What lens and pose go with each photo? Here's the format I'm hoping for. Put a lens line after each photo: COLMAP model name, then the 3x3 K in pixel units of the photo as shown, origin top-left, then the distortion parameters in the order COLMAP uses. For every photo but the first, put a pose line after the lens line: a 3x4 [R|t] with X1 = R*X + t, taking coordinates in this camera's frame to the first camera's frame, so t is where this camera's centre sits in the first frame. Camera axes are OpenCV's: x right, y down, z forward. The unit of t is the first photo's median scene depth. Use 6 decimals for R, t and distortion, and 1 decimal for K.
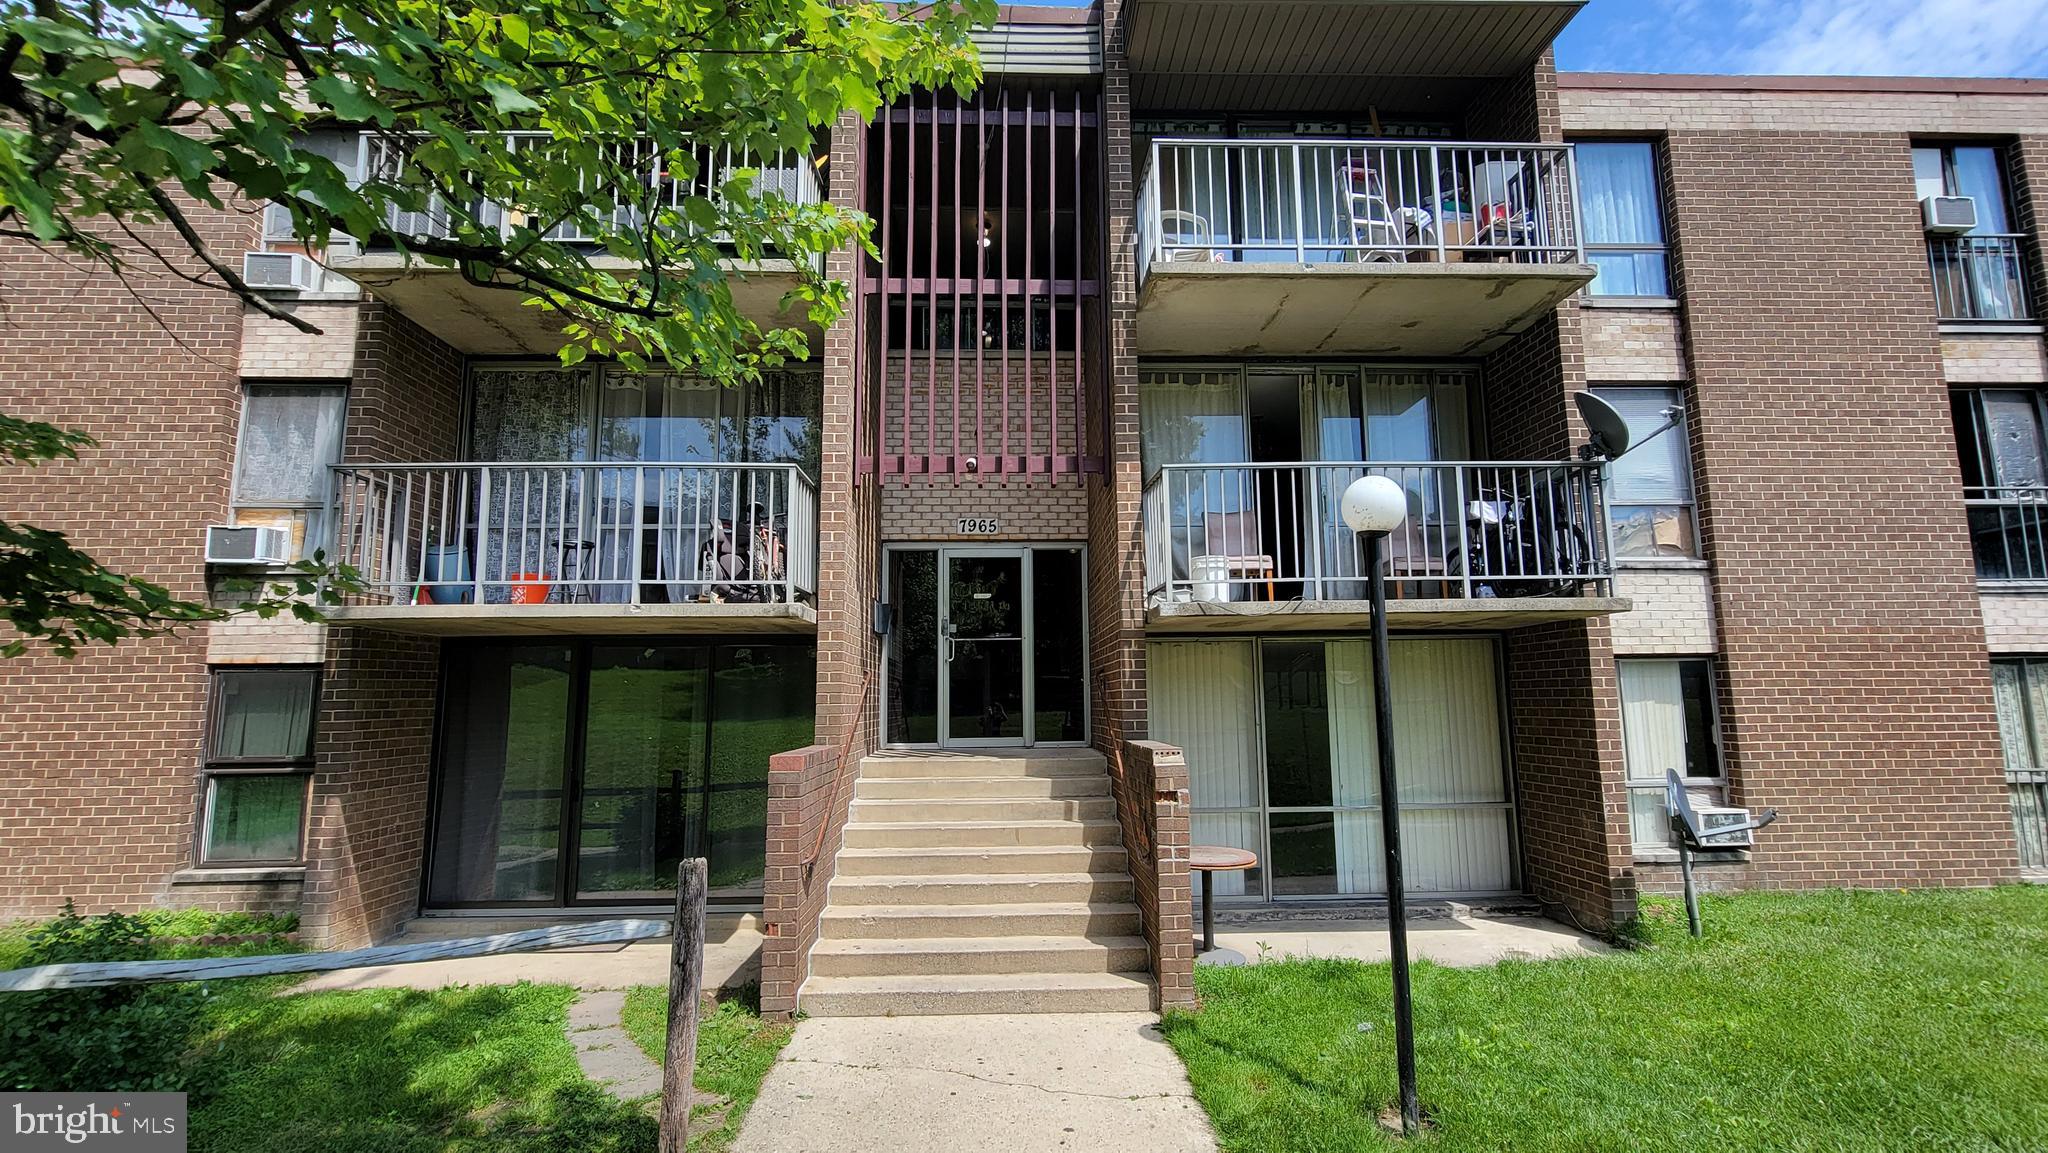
lens RADIAL K [[834.8, 0, 1024.0], [0, 834.8, 576.5], [0, 0, 1]] dist [-0.002078, 0.000469]
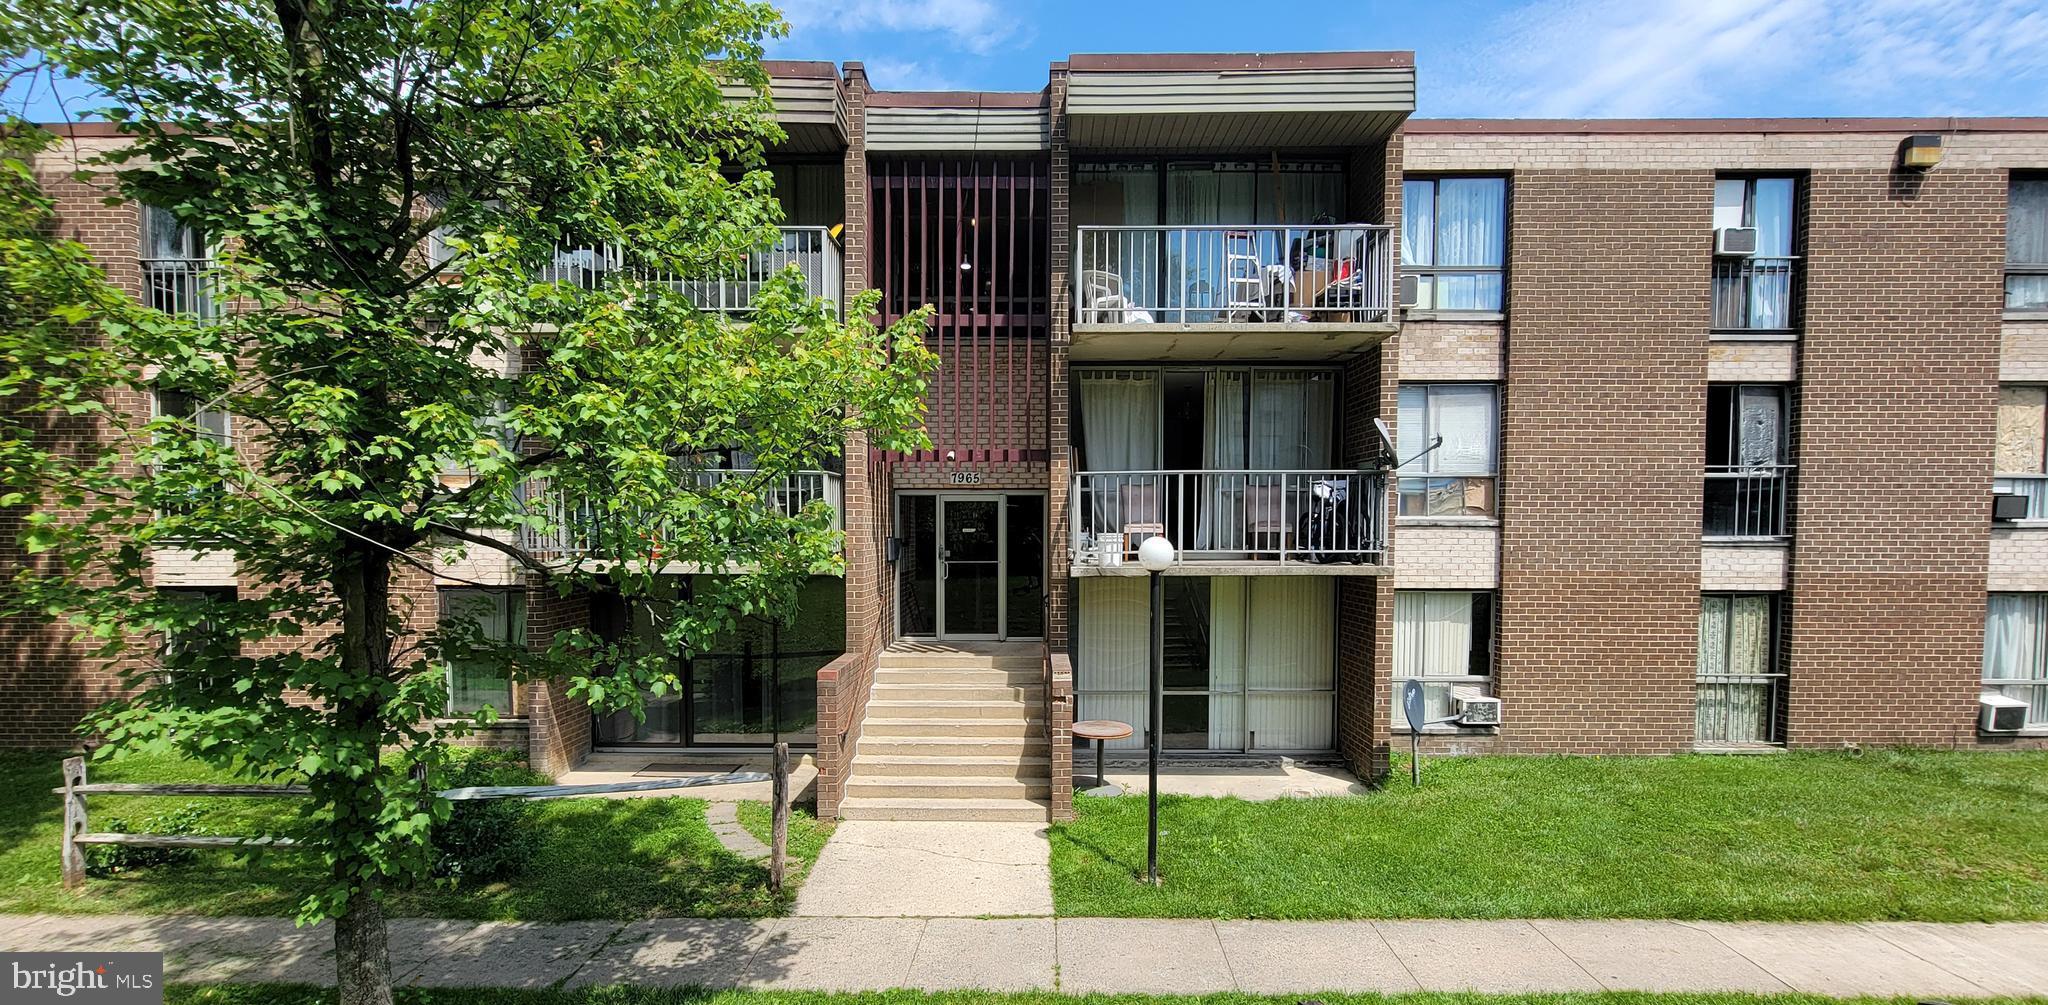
lens RADIAL K [[811.5, 0, 1023.9], [0, 811.5, 552.6], [0, 0, 1]] dist [-0.001202, -0.000240]
pose [[0.999152, 0.011440, -0.039559, 0.107409], [-0.004816, 0.986505, 0.163658, -0.184734], [0.040898, -0.163329, 0.985724, -0.344764]]
